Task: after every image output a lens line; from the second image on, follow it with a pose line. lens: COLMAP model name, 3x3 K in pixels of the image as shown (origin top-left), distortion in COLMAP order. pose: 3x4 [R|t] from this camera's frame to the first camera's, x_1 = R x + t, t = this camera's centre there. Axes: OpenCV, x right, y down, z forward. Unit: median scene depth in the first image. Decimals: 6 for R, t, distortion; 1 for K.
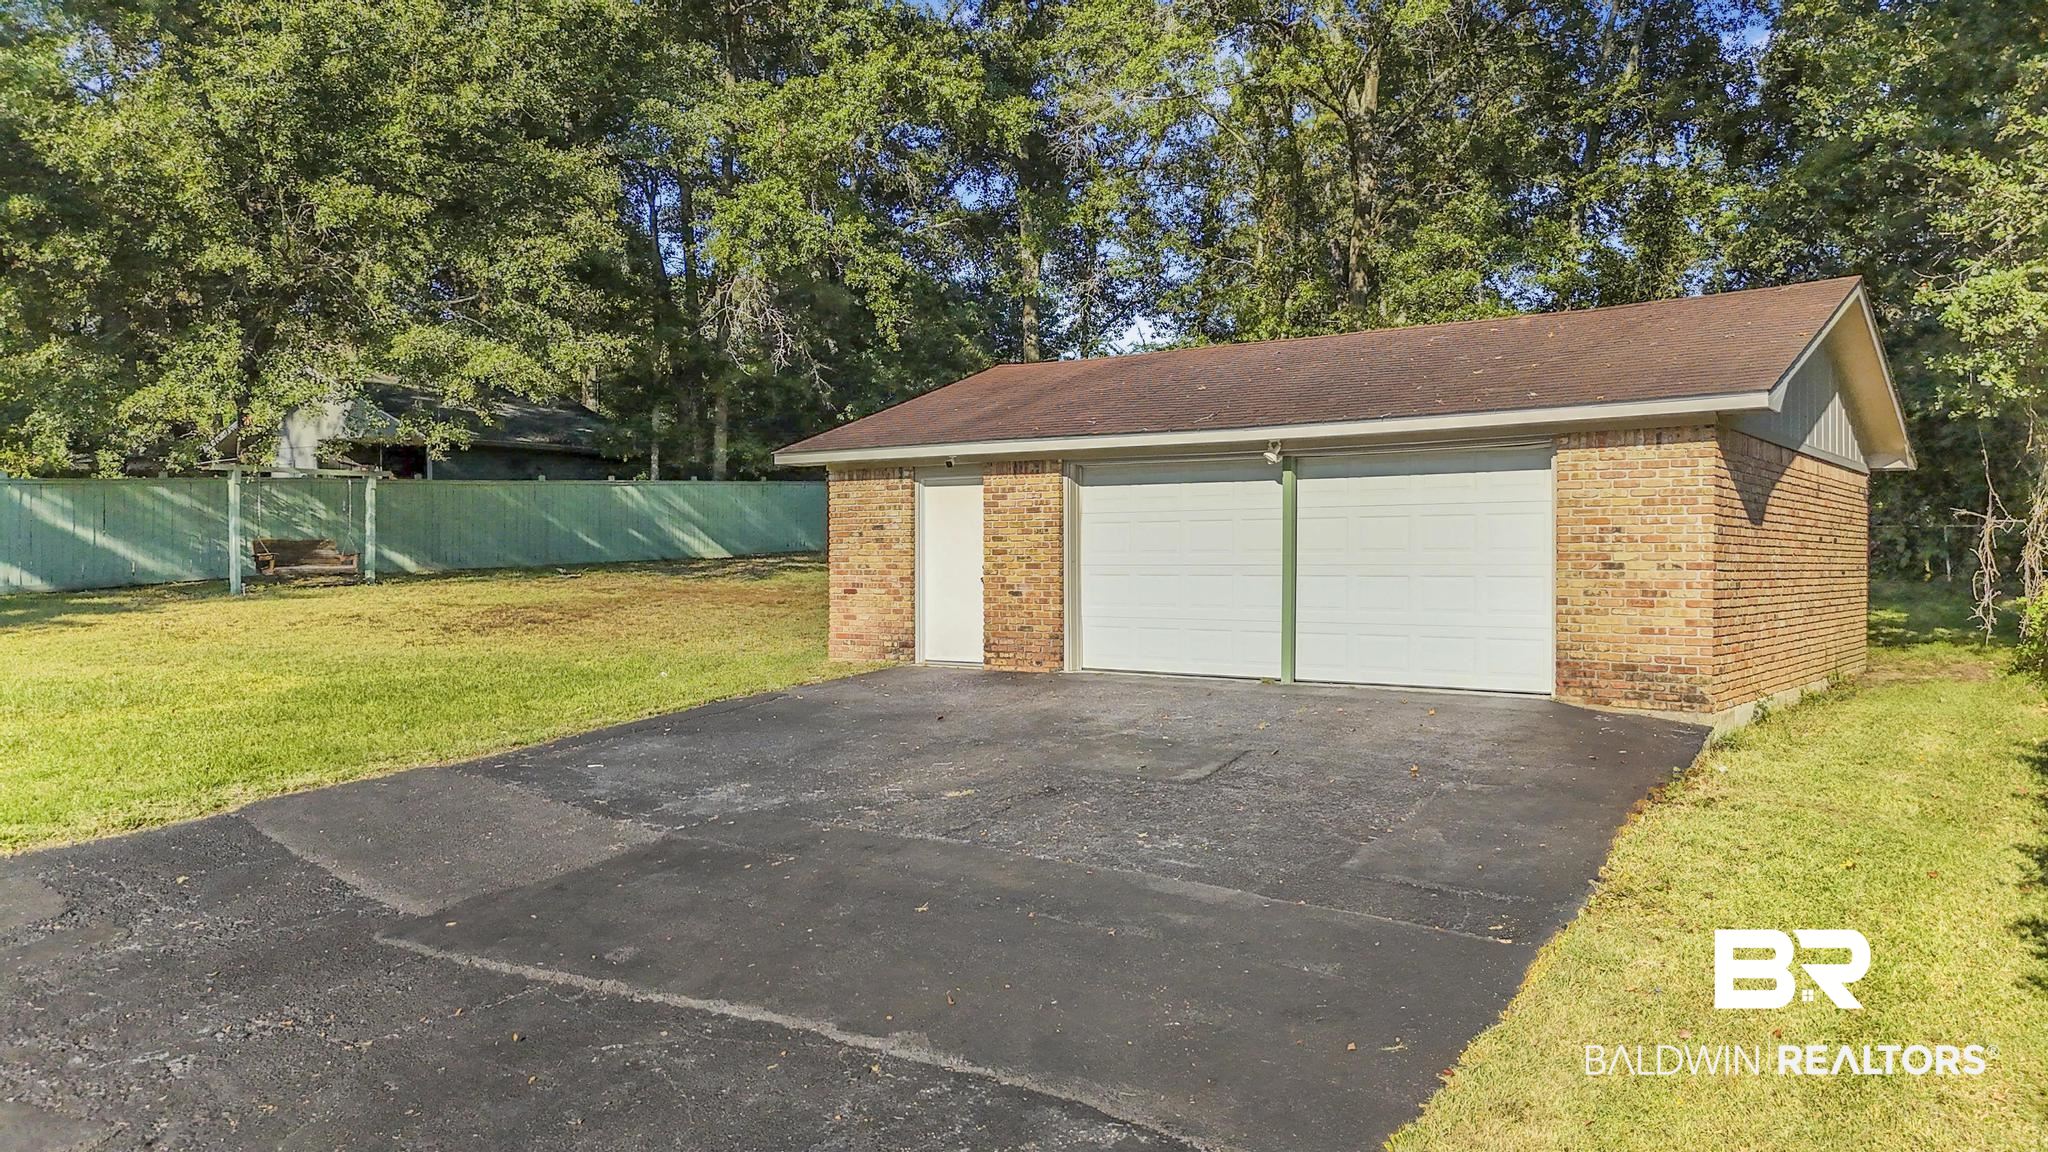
lens RADIAL K [[1509.7, 0, 1024.0], [0, 1509.7, 576.0], [0, 0, 1]] dist [0.092492, -0.121525]
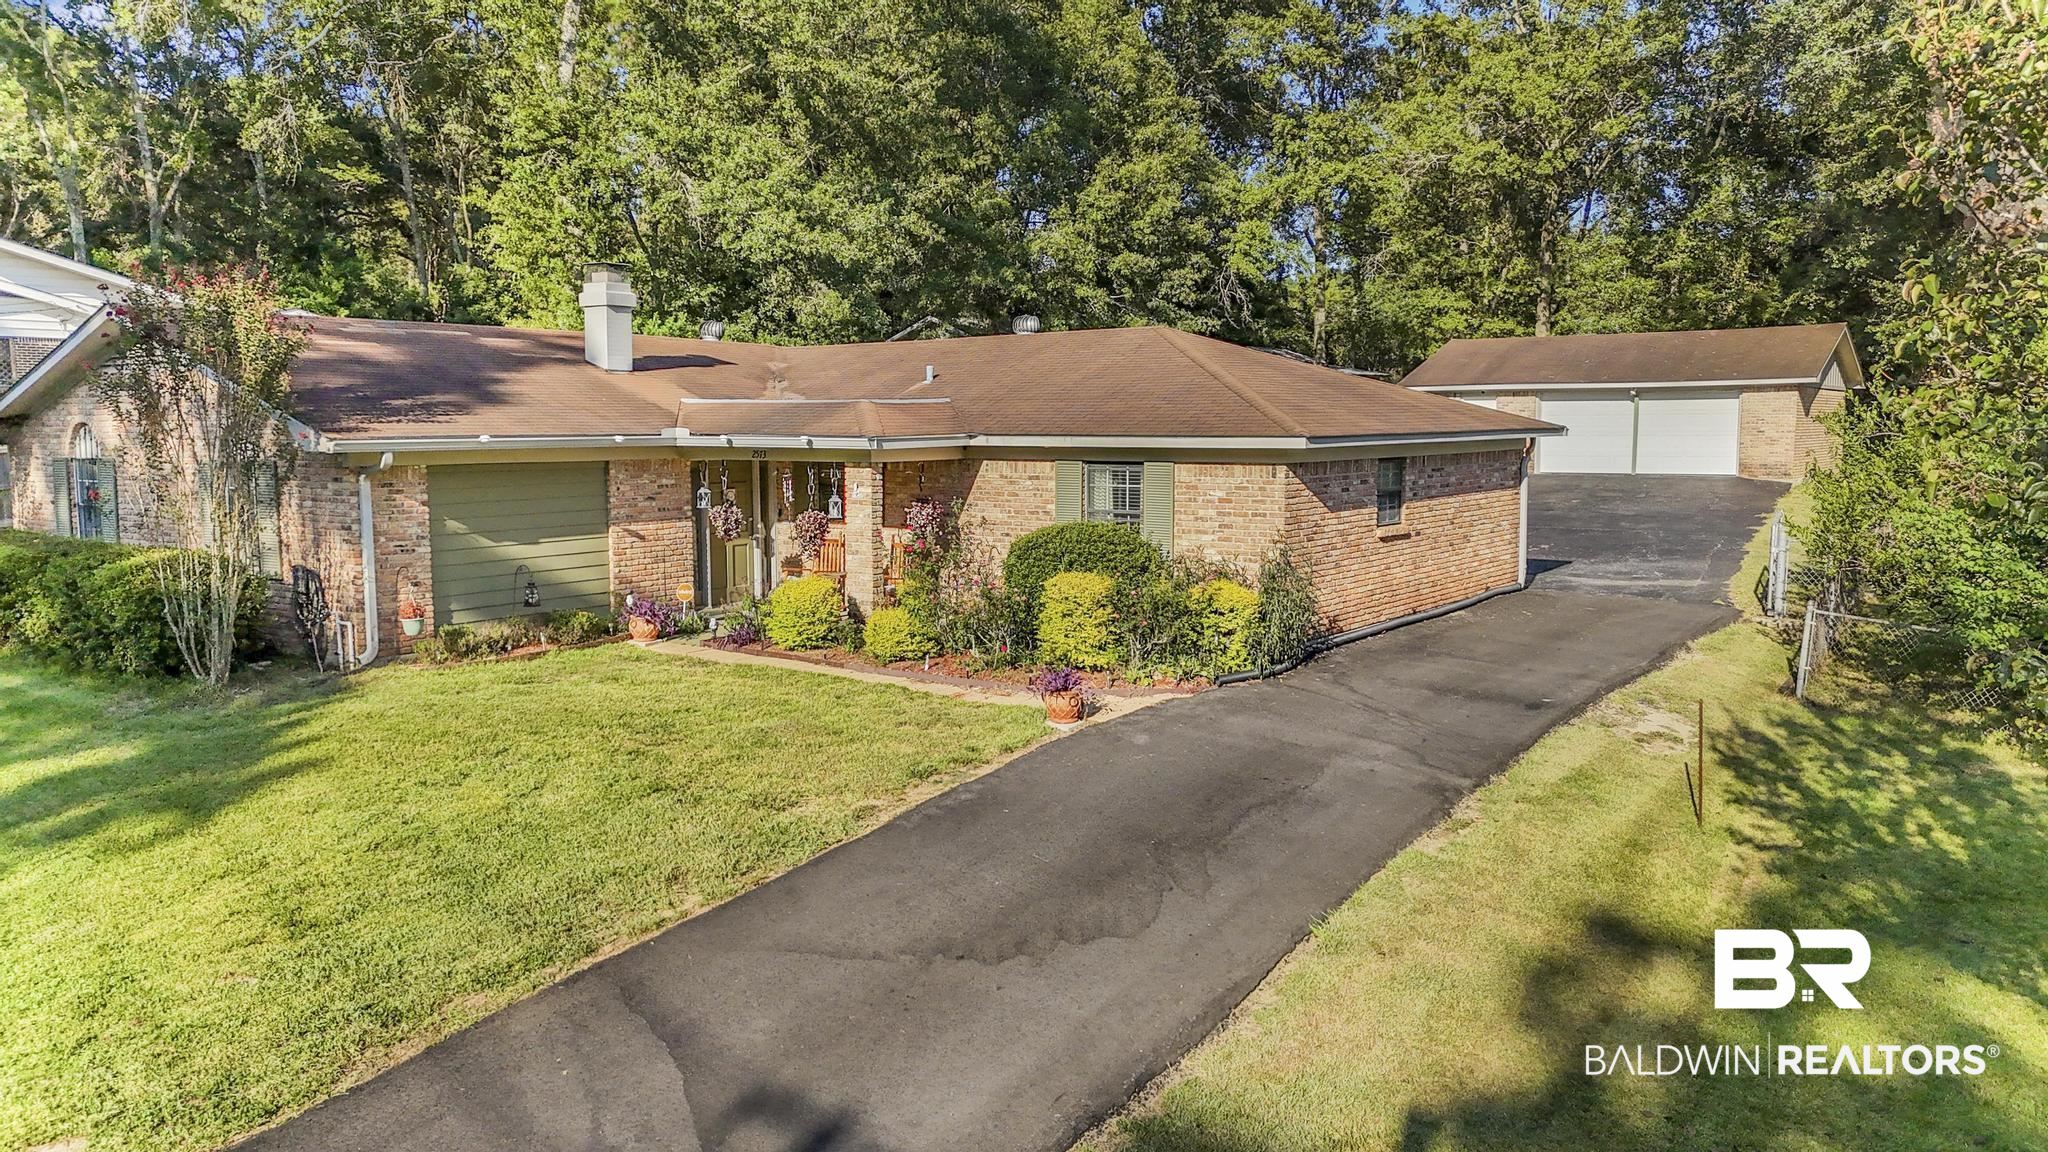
lens RADIAL K [[1509.7, 0, 1024.0], [0, 1509.7, 576.0], [0, 0, 1]] dist [0.092492, -0.121525]
pose [[0.999893, -0.008185, 0.012085, -1.061680], [0.007060, 0.995885, 0.090345, -0.006101], [-0.012775, -0.090250, 0.995837, -1.938438]]
